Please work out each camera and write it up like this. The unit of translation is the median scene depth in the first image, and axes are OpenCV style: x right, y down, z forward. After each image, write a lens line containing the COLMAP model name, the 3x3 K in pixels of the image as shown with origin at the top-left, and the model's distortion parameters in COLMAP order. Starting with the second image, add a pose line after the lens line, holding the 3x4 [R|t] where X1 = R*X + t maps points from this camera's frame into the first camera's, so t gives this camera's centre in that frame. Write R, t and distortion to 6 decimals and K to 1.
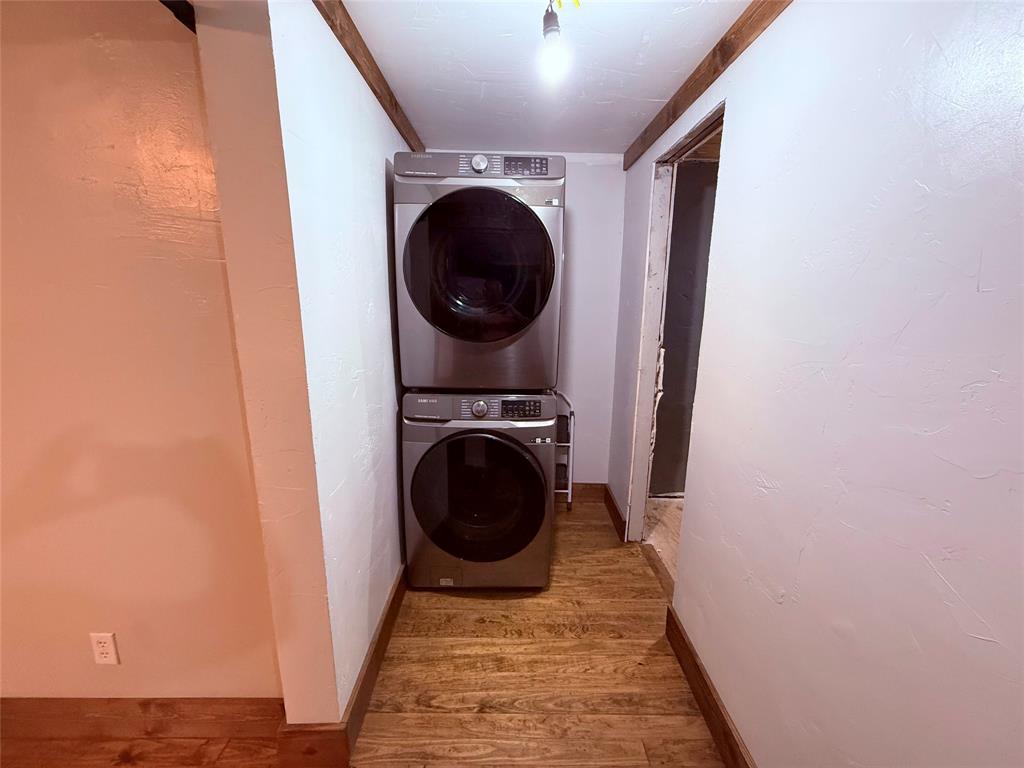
lens RADIAL K [[415.3, 0, 513.1], [0, 415.3, 384.4], [0, 0, 1]] dist [0.001026, 0.000382]
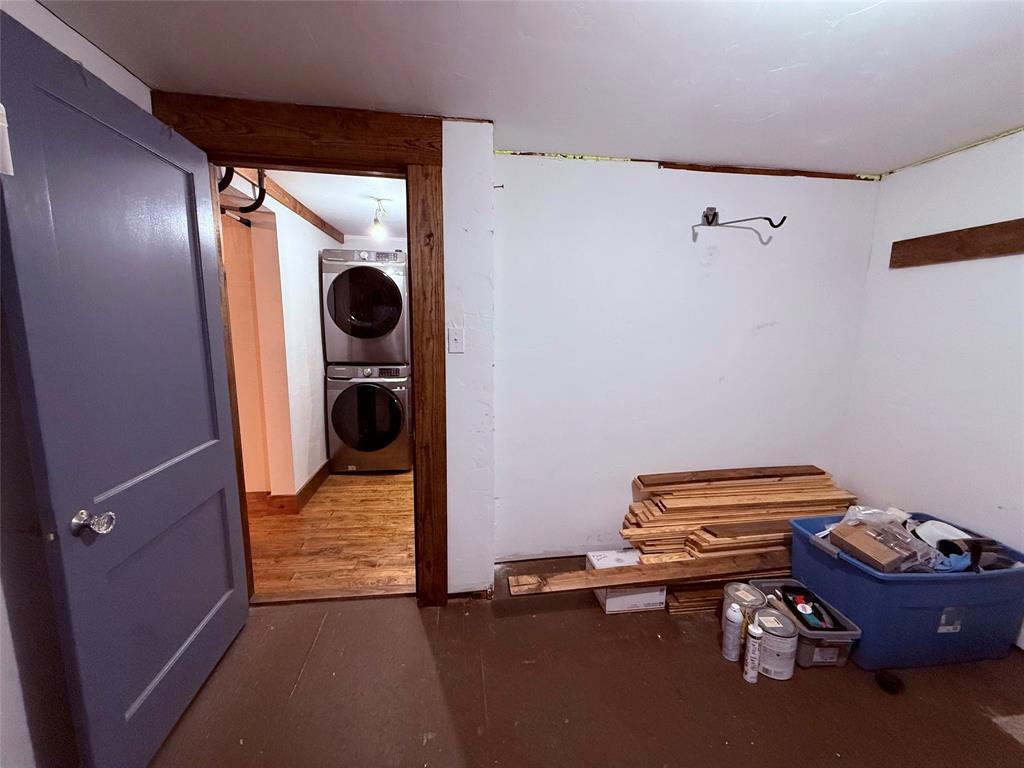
lens RADIAL K [[415.3, 0, 513.1], [0, 415.3, 384.4], [0, 0, 1]] dist [0.001026, 0.000382]
pose [[0.992078, -0.016430, 0.124544, 0.363928], [0.024843, 0.997490, -0.066302, 0.265595], [-0.123142, 0.068871, 0.989996, -1.058104]]
